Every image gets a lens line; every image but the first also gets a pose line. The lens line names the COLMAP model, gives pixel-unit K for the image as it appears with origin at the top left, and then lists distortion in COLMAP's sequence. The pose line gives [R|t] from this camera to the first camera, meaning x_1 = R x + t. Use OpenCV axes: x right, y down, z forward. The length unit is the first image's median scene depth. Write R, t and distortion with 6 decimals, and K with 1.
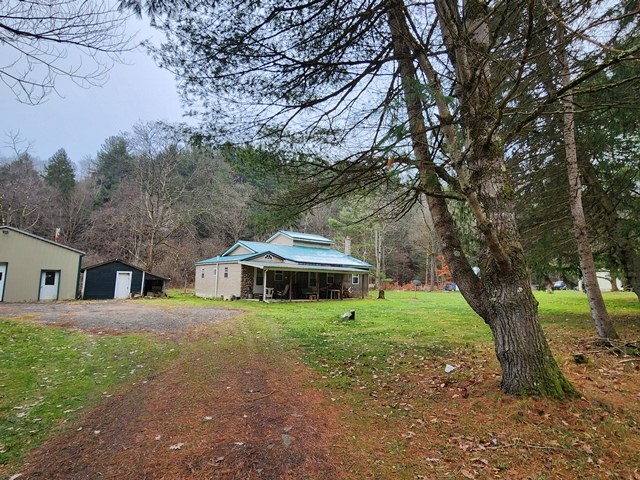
lens RADIAL K [[342.7, 0, 320.0], [0, 342.7, 240.0], [0, 0, 1]] dist [-0.001627, -0.000211]
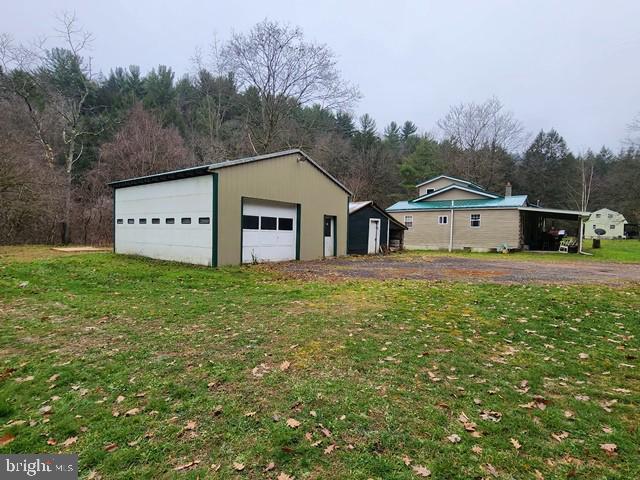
lens RADIAL K [[342.7, 0, 320.0], [0, 342.7, 240.0], [0, 0, 1]] dist [-0.001627, -0.000211]
pose [[0.981623, -0.010124, 0.190560, -0.852039], [-0.016715, 0.990192, 0.138709, 0.033836], [-0.190095, -0.139345, 0.971826, 0.262409]]
